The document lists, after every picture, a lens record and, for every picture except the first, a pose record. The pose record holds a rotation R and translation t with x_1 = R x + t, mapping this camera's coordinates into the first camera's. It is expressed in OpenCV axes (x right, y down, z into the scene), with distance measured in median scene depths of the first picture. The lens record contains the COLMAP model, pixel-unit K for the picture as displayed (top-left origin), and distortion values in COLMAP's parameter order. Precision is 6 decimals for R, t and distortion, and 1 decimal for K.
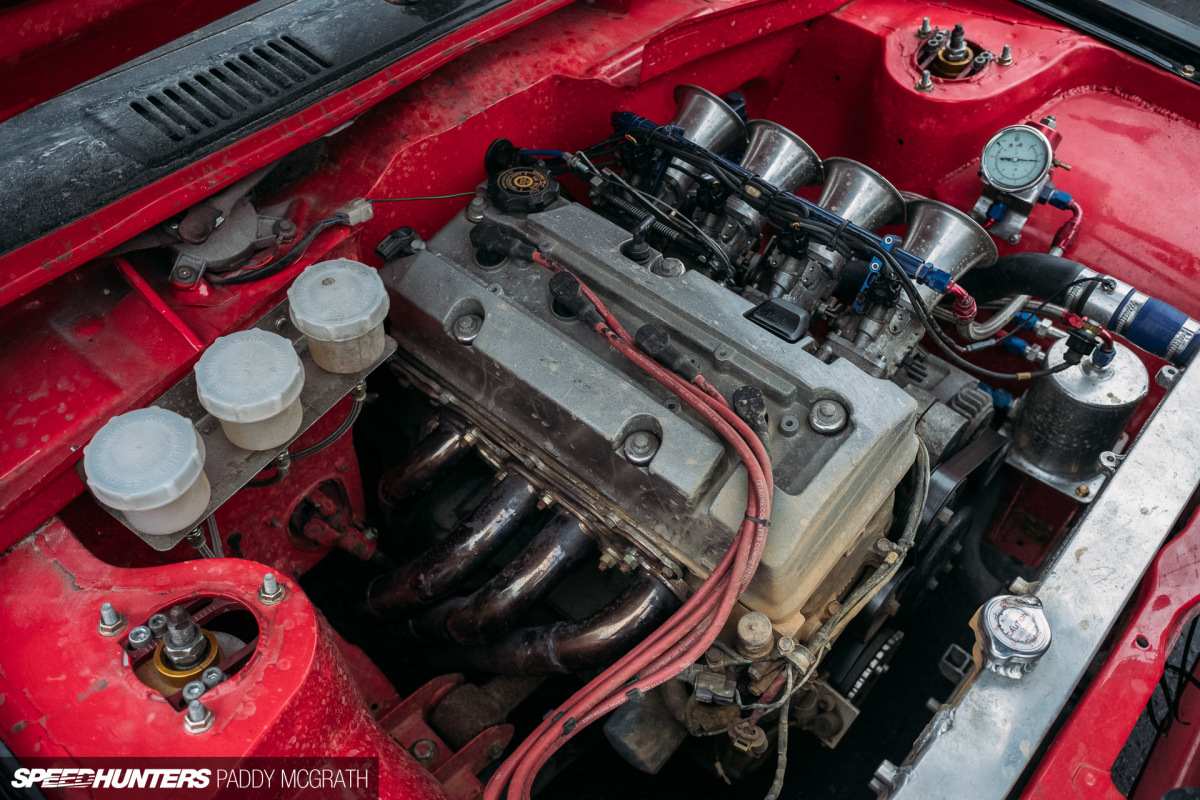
lens RADIAL K [[1040.3, 0, 598.0], [0, 1040.3, 398.1], [0, 0, 1]] dist [-0.003903, -0.011385]
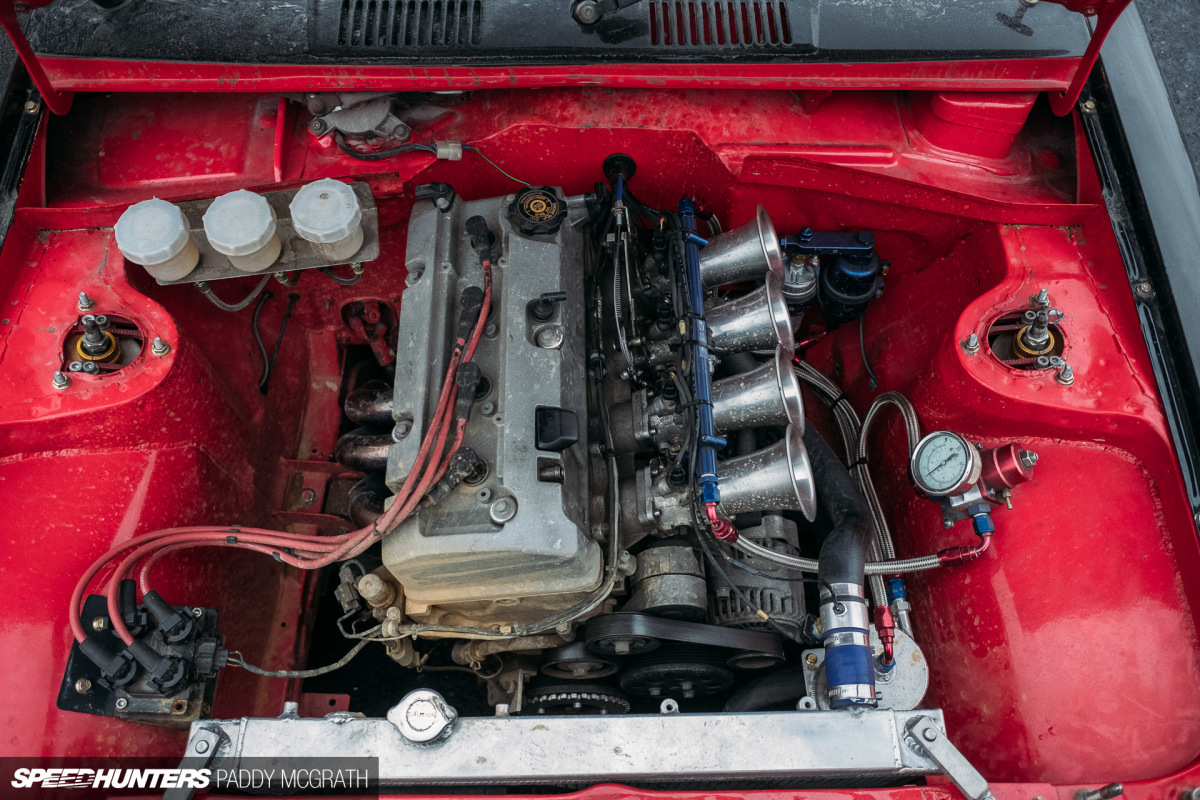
lens RADIAL K [[1040.3, 0, 597.5], [0, 1040.3, 402.3], [0, 0, 1]] dist [-0.003903, -0.011385]
pose [[0.668722, 0.642306, -0.374505, 0.623549], [-0.544414, 0.766052, 0.341727, -0.524033], [0.506384, -0.024635, 0.861956, -0.022665]]
